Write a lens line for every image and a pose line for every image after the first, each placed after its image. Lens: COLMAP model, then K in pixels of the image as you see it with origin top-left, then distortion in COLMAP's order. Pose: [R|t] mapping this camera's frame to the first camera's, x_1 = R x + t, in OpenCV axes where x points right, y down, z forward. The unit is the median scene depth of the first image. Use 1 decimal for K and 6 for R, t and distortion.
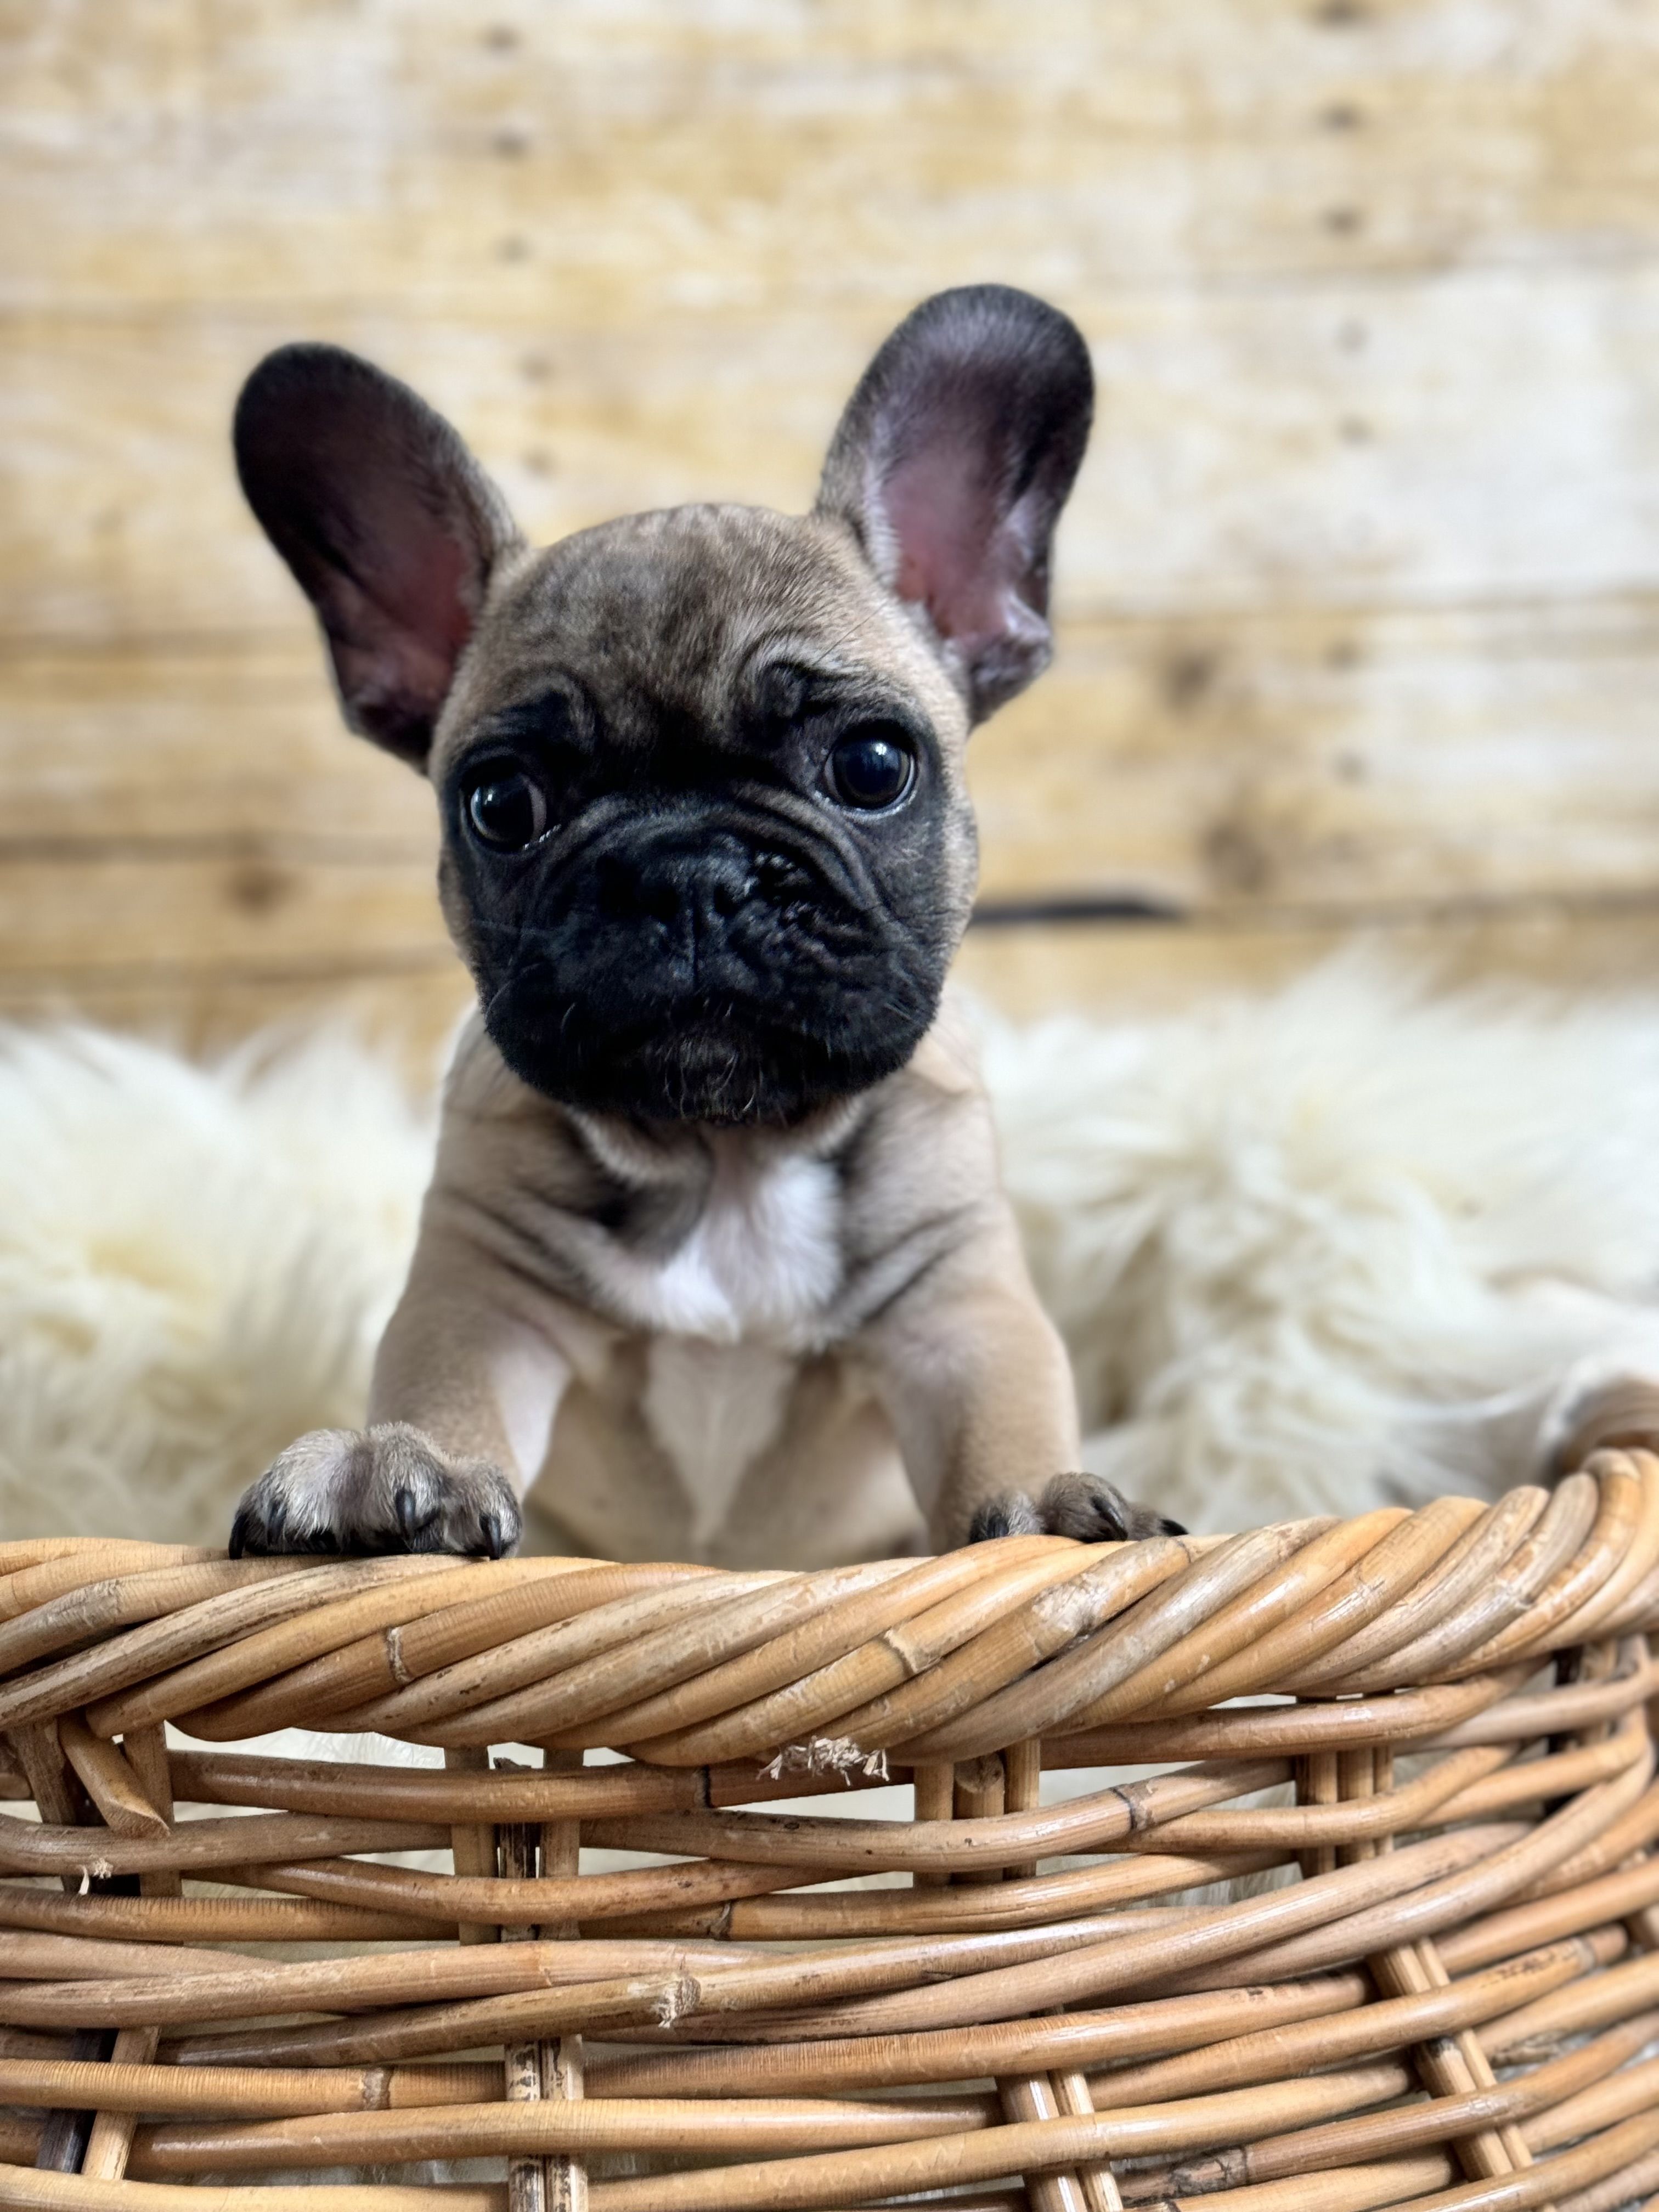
lens RADIAL K [[3076.0, 0, 829.5], [0, 3076.0, 1106.0], [0, 0, 1]] dist [-0.029184, -0.046178]
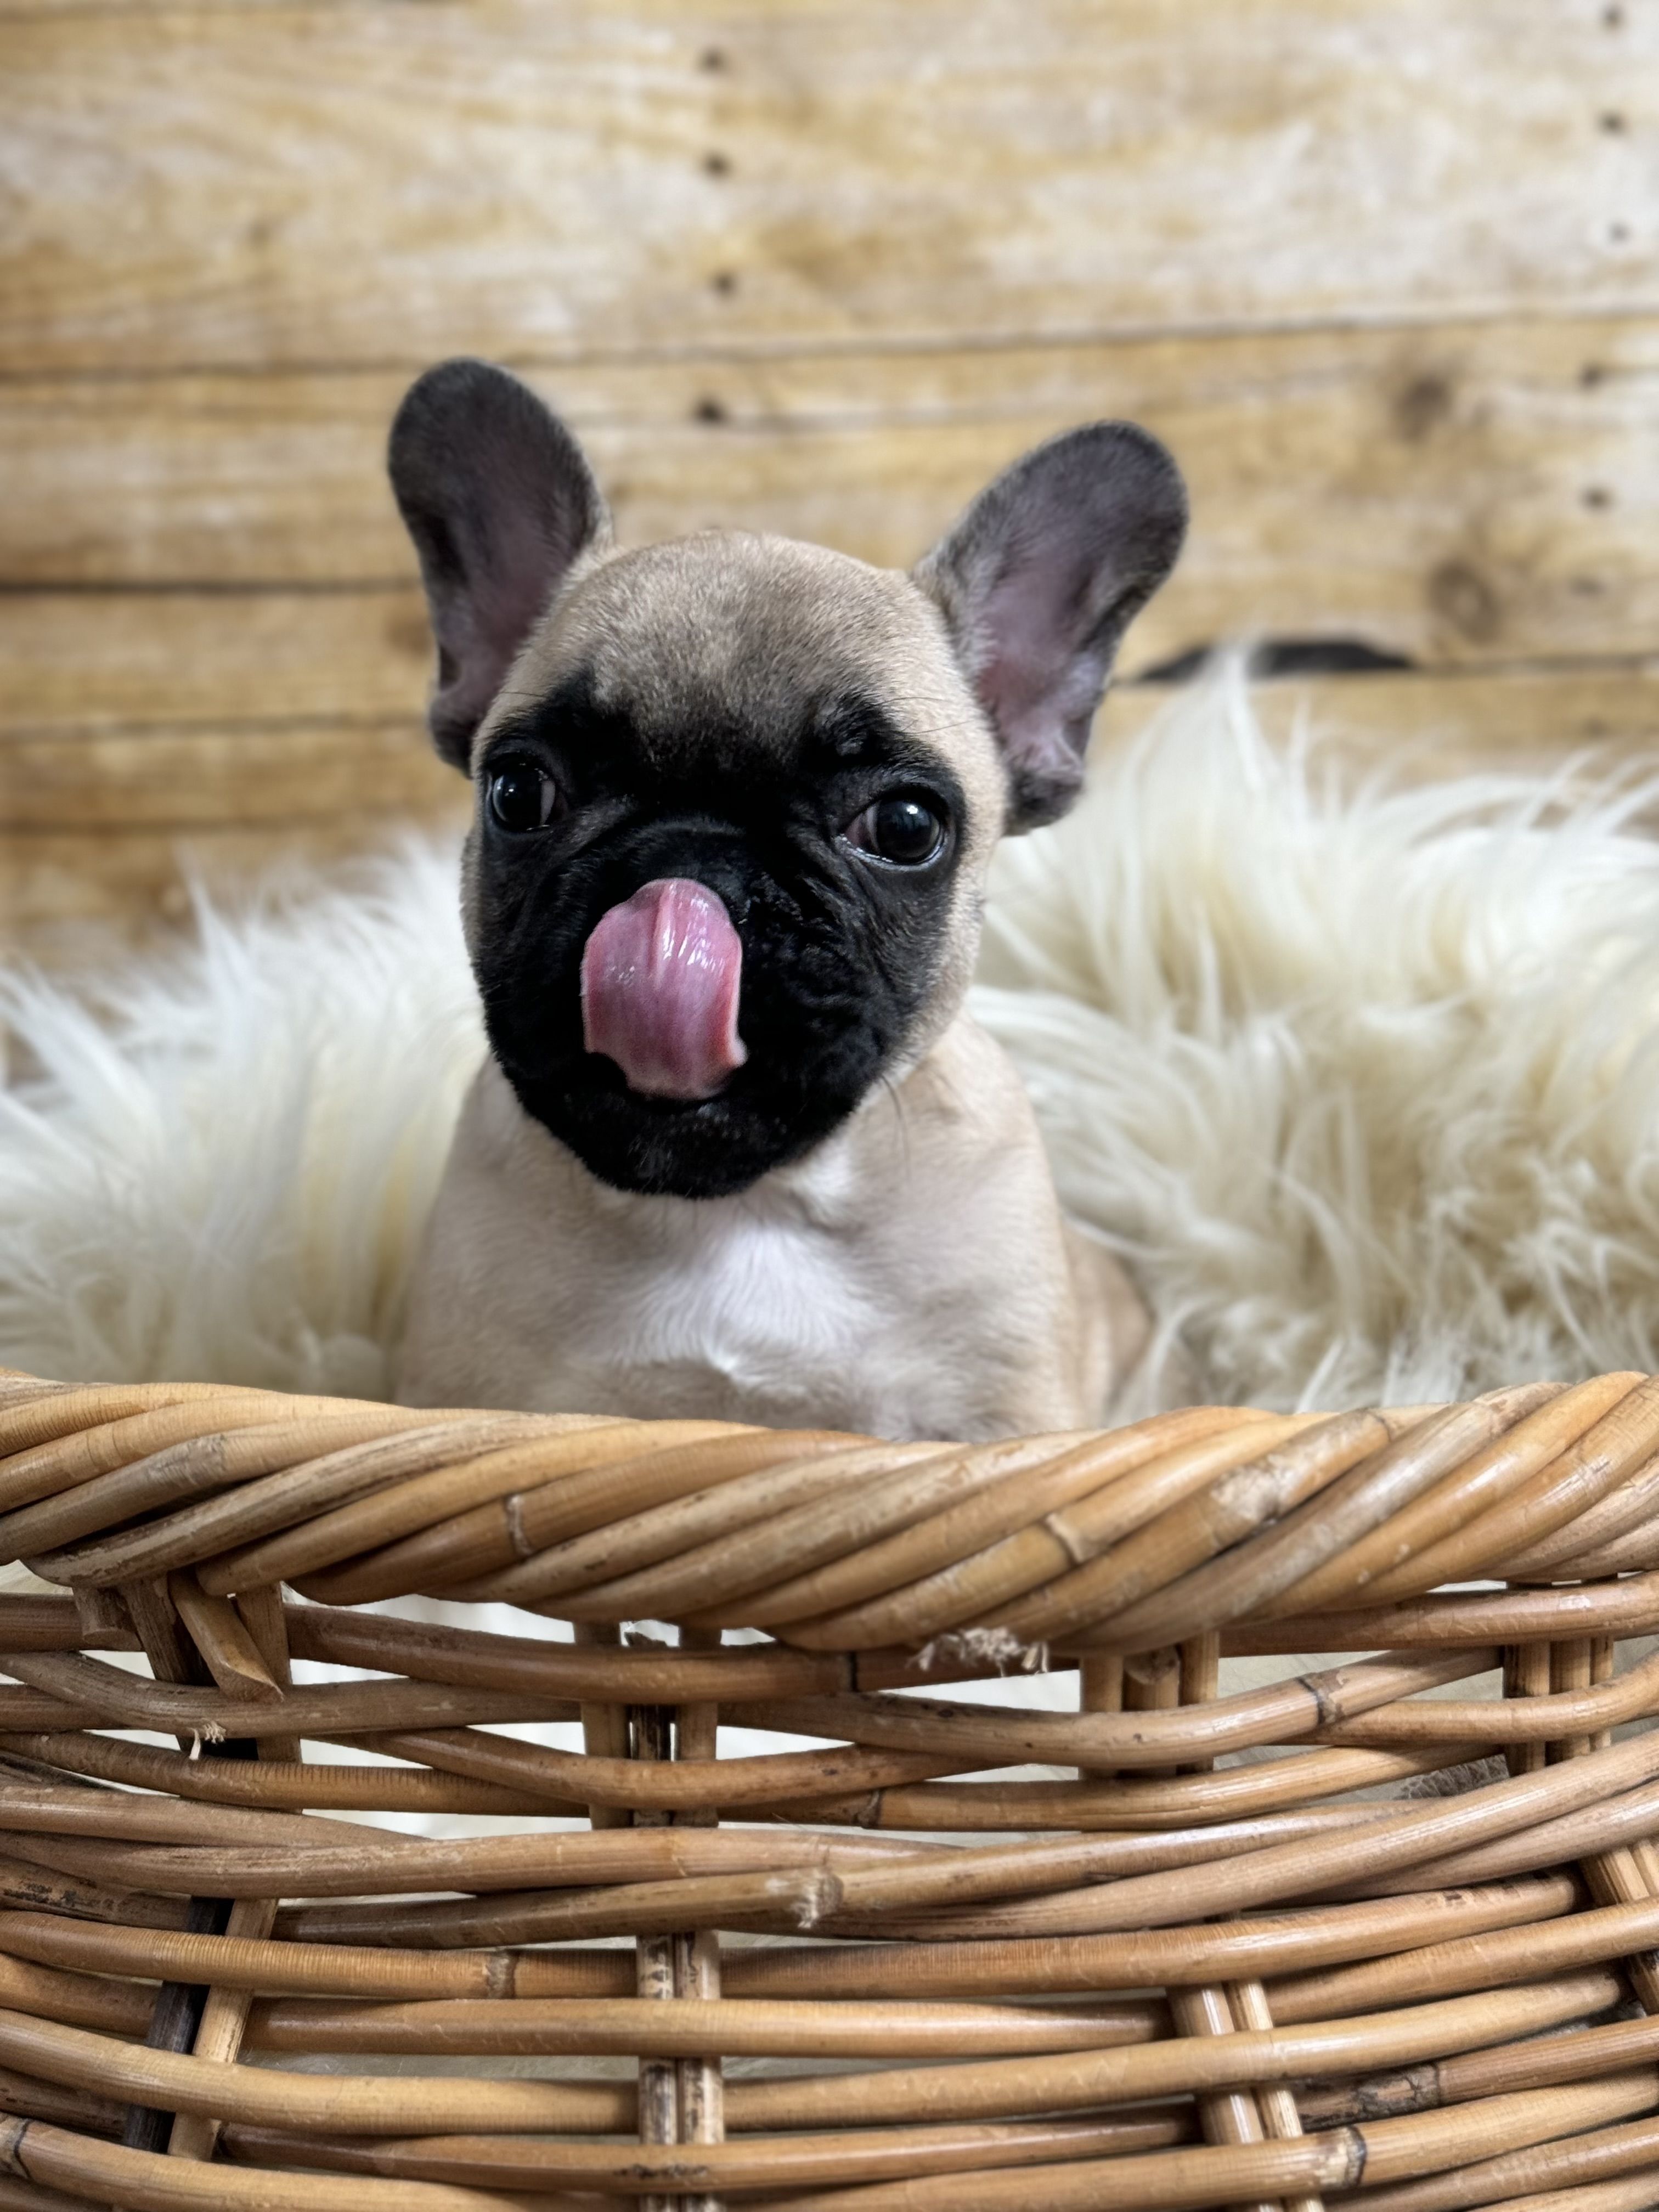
lens RADIAL K [[2986.2, 0, 829.5], [0, 2986.2, 1106.0], [0, 0, 1]] dist [0.003101, -0.026547]
pose [[0.996863, 0.010824, -0.078398, 0.021162], [-0.002025, 0.993768, 0.111446, -0.045886], [0.079116, -0.110937, 0.990673, 0.131029]]
